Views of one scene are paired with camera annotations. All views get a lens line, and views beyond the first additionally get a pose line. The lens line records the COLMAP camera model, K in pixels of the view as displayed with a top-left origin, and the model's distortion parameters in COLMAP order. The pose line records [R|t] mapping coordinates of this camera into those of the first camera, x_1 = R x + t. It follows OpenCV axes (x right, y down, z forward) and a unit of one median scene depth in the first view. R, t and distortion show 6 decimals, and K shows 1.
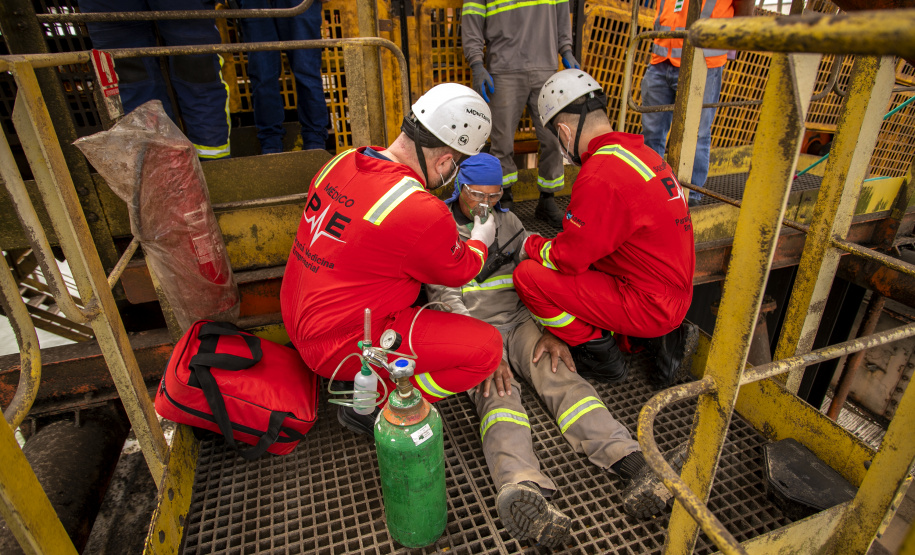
lens RADIAL K [[448.5, 0, 460.5], [0, 448.5, 275.3], [0, 0, 1]] dist [-0.069013, 0.029761]
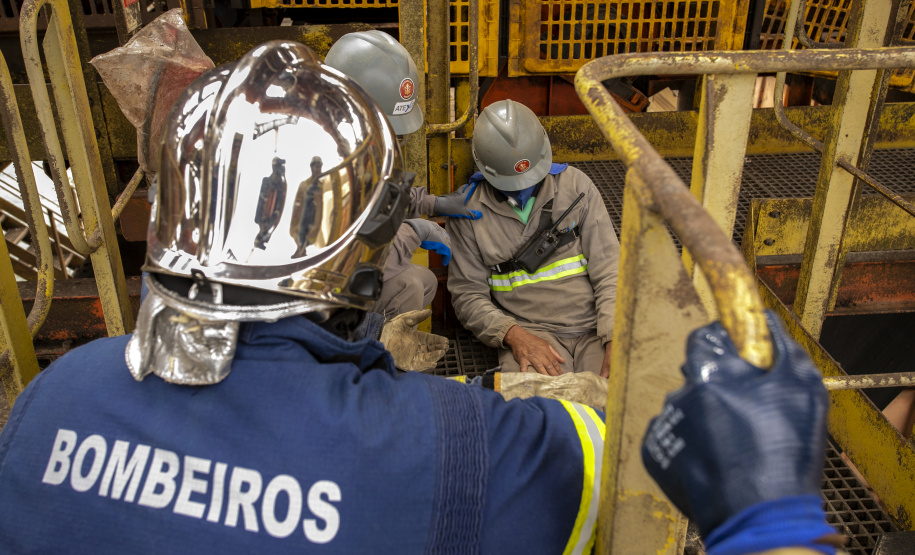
lens RADIAL K [[812.3, 0, 535.3], [0, 812.3, 275.9], [0, 0, 1]] dist [-0.007297, 0.010236]
pose [[0.979459, 0.122970, -0.159809, 0.350007], [-0.118276, 0.992230, 0.038600, -0.025592], [0.163314, -0.018905, 0.986393, -0.532476]]
